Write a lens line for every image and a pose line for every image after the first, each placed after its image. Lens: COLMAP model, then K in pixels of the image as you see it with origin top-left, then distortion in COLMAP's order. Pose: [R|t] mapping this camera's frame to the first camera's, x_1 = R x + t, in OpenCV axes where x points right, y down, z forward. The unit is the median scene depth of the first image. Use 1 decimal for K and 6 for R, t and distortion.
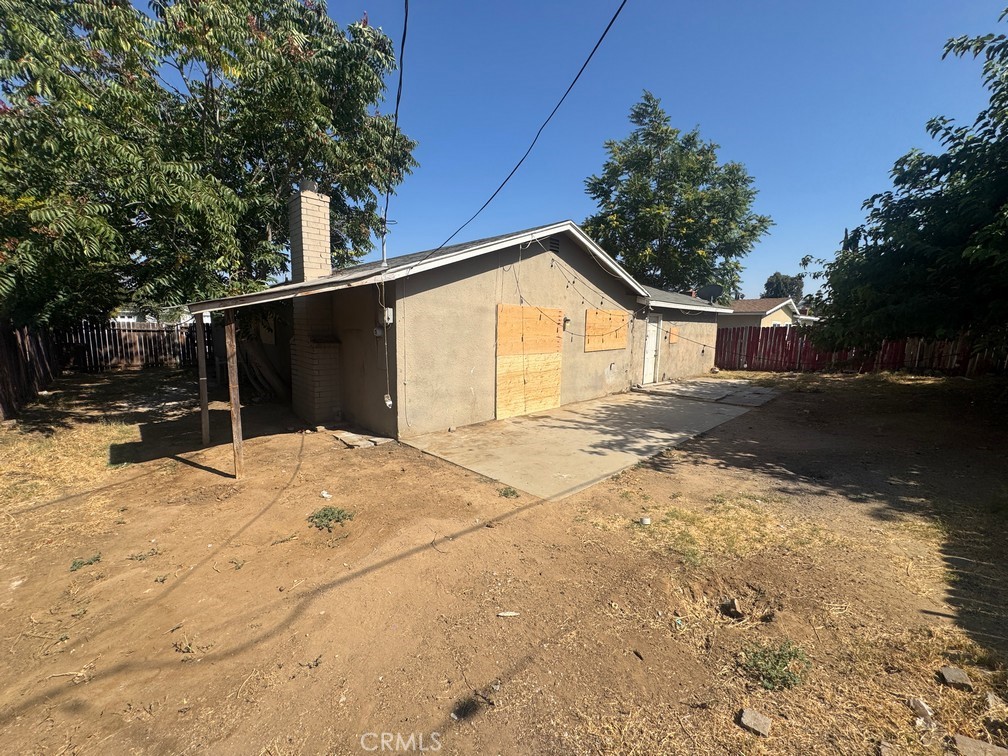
lens RADIAL K [[401.5, 0, 508.1], [0, 401.5, 383.3], [0, 0, 1]] dist [-0.005210, 0.001480]
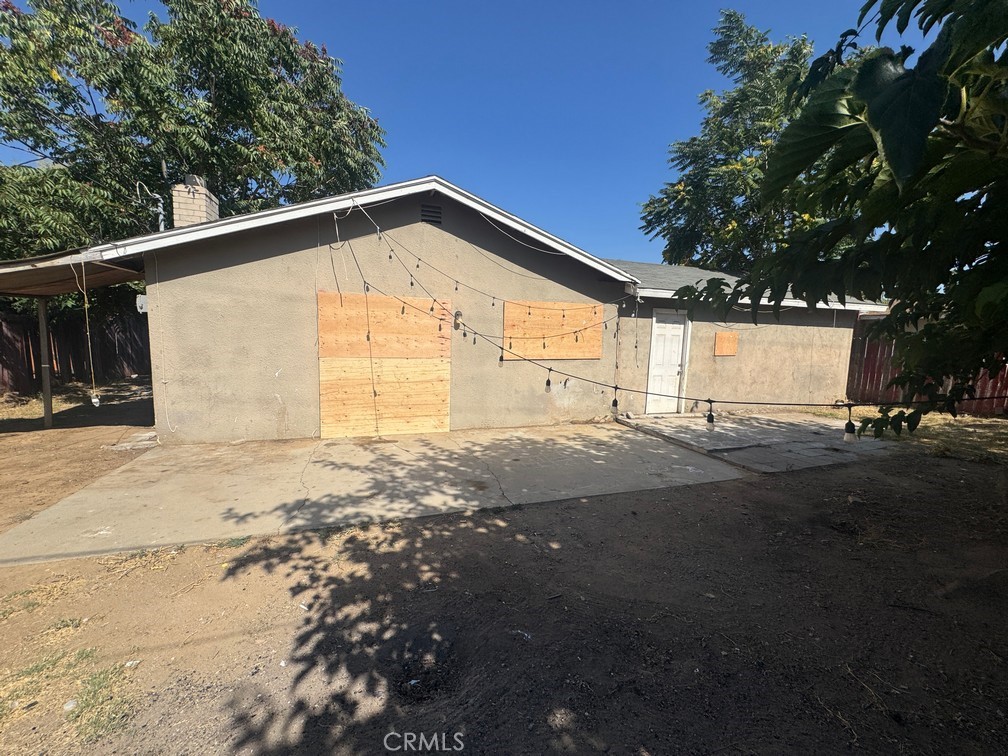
lens RADIAL K [[401.5, 0, 507.3], [0, 401.5, 378.2], [0, 0, 1]] dist [-0.005210, 0.001480]
pose [[0.898277, 0.061847, -0.435055, 0.633280], [-0.078077, 0.996756, -0.019511, -0.039210], [0.432437, 0.051494, 0.900192, 0.437834]]
